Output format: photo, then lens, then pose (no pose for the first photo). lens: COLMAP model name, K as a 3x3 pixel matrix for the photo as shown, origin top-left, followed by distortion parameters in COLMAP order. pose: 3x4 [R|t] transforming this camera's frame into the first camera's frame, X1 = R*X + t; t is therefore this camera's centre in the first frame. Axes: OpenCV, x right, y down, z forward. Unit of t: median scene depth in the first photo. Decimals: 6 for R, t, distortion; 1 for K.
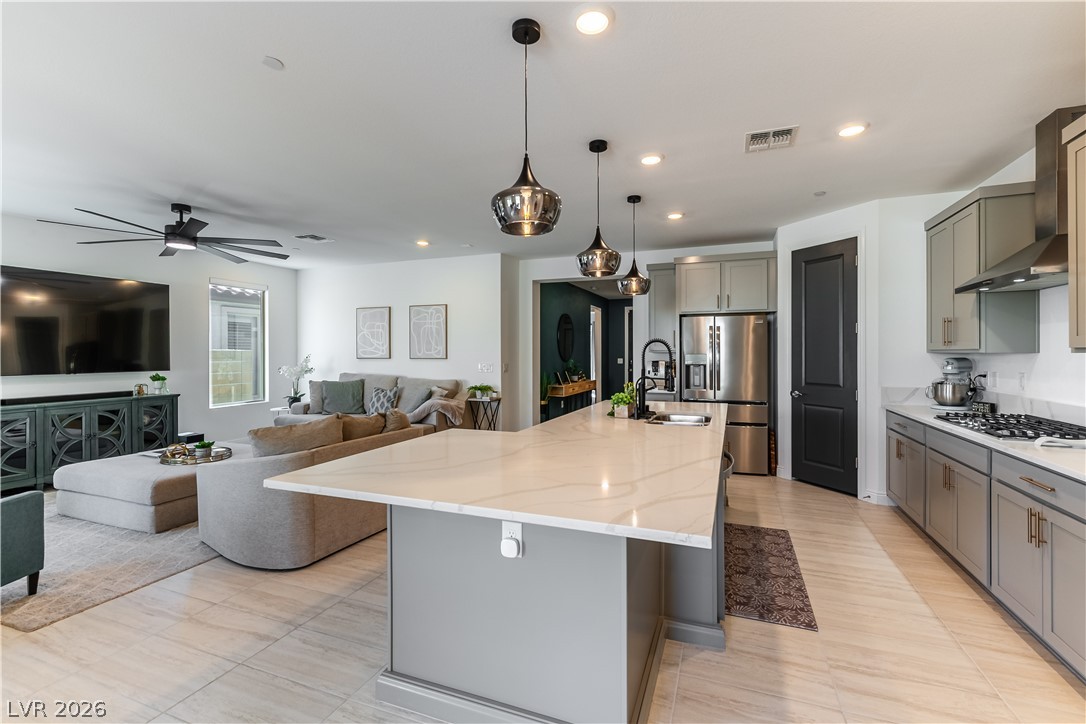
lens RADIAL K [[473.5, 0, 545.6], [0, 473.5, 354.4], [0, 0, 1]] dist [0.001599, -0.001332]
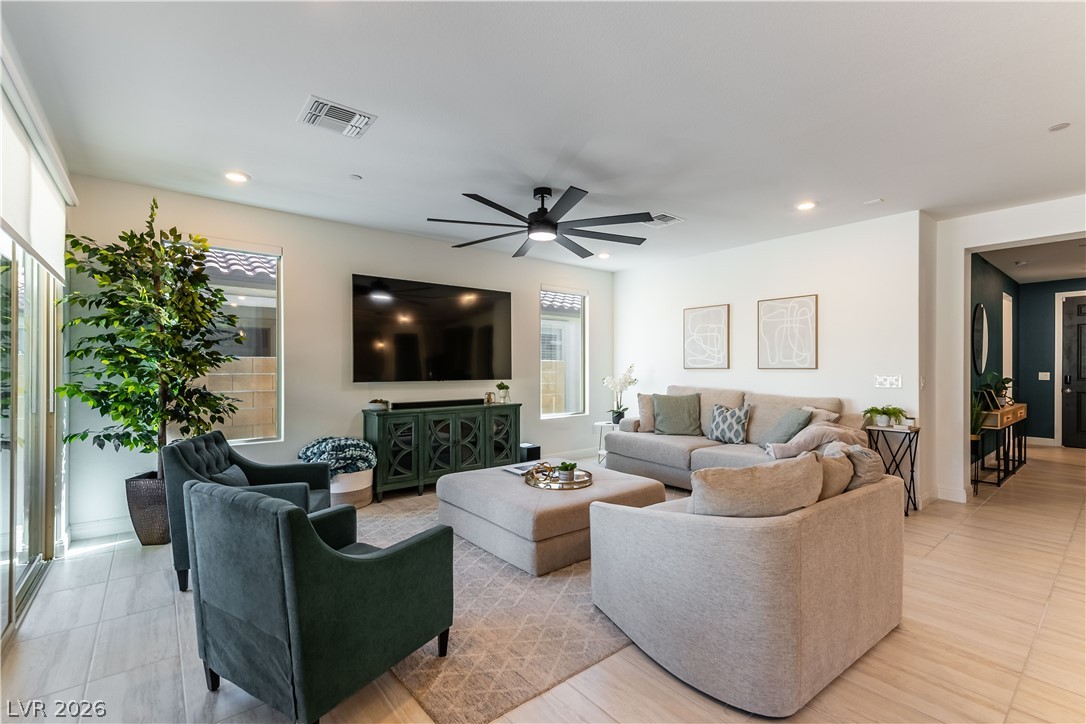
lens RADIAL K [[473.5, 0, 543.3], [0, 473.5, 373.5], [0, 0, 1]] dist [0.001599, -0.001332]
pose [[0.867233, 0.007899, -0.497840, -0.237864], [-0.003297, 0.999943, 0.010123, 0.011389], [0.497891, -0.007138, 0.867210, 0.173845]]
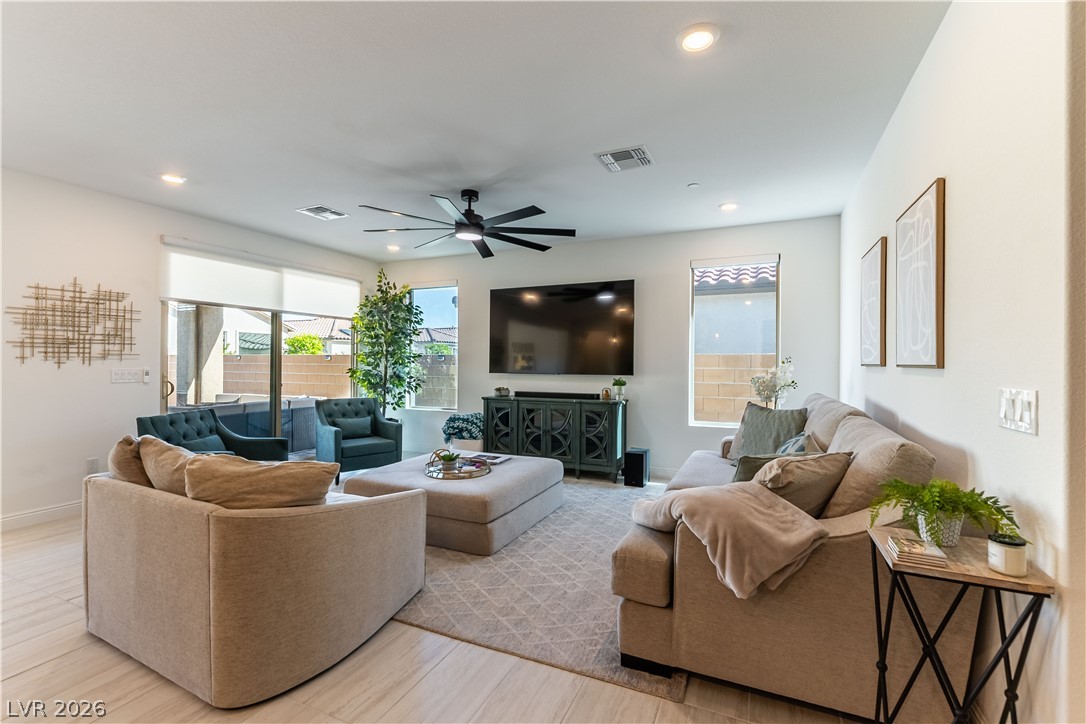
lens RADIAL K [[473.5, 0, 558.8], [0, 473.5, 363.8], [0, 0, 1]] dist [0.001599, -0.001332]
pose [[-0.048800, -0.000654, -0.998808, 0.101609], [-0.008131, 0.999967, -0.000258, 0.013538], [0.998775, 0.008109, -0.048804, 0.872557]]
